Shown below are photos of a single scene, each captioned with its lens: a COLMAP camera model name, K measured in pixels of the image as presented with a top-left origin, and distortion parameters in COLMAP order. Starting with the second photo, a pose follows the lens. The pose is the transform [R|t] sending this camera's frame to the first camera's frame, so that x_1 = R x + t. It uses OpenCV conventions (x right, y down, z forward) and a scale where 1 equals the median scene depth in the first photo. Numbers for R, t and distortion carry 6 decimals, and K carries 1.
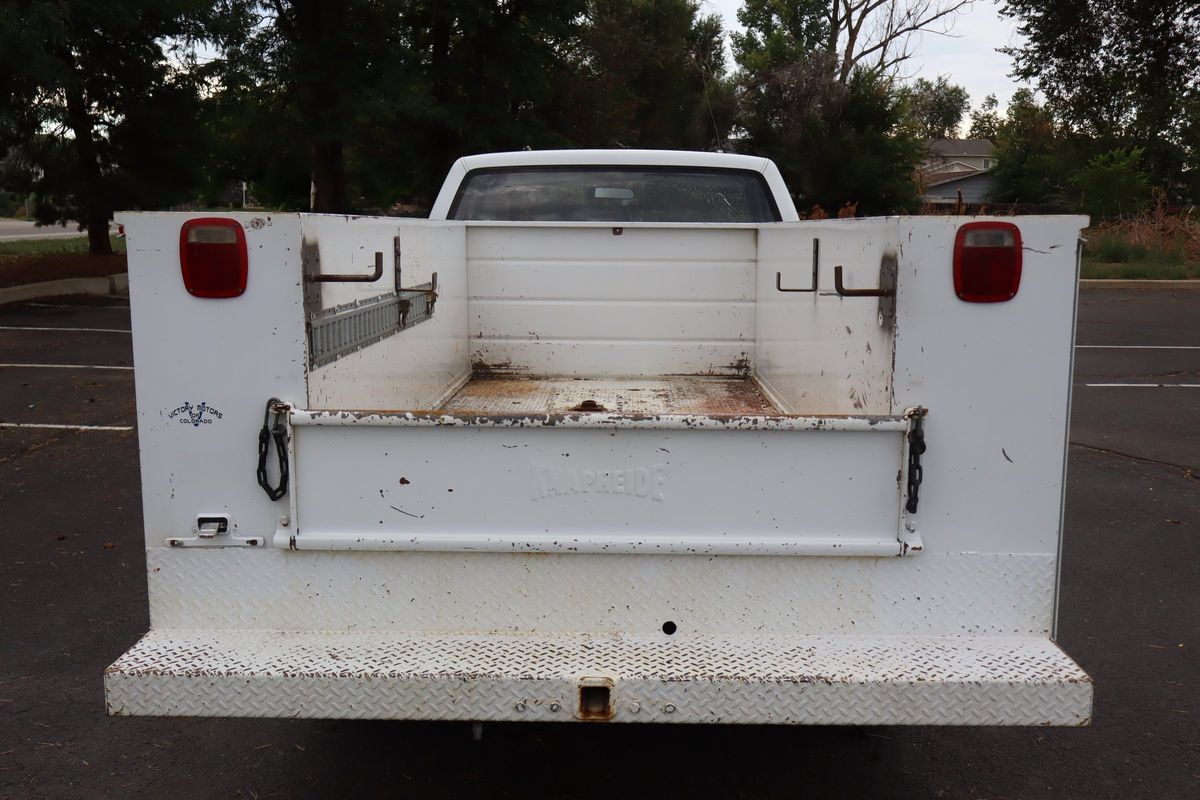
lens RADIAL K [[1116.1, 0, 600.0], [0, 1116.1, 400.0], [0, 0, 1]] dist [0.026227, 0.001062]
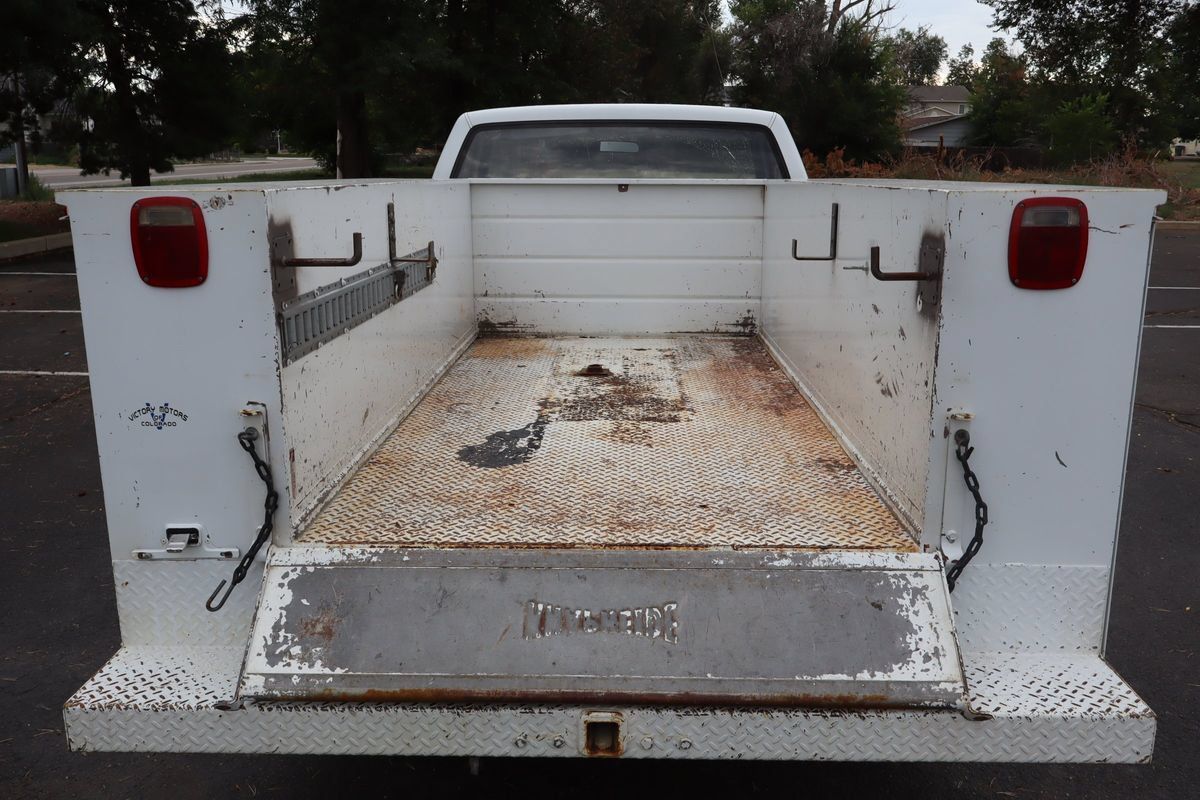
lens RADIAL K [[995.2, 0, 600.0], [0, 995.2, 400.0], [0, 0, 1]] dist [-0.002962, 0.005538]
pose [[0.999974, -0.004357, -0.005681, -0.000615], [0.004778, 0.997070, 0.076340, -0.035760], [0.005332, -0.076365, 0.997066, 0.122362]]
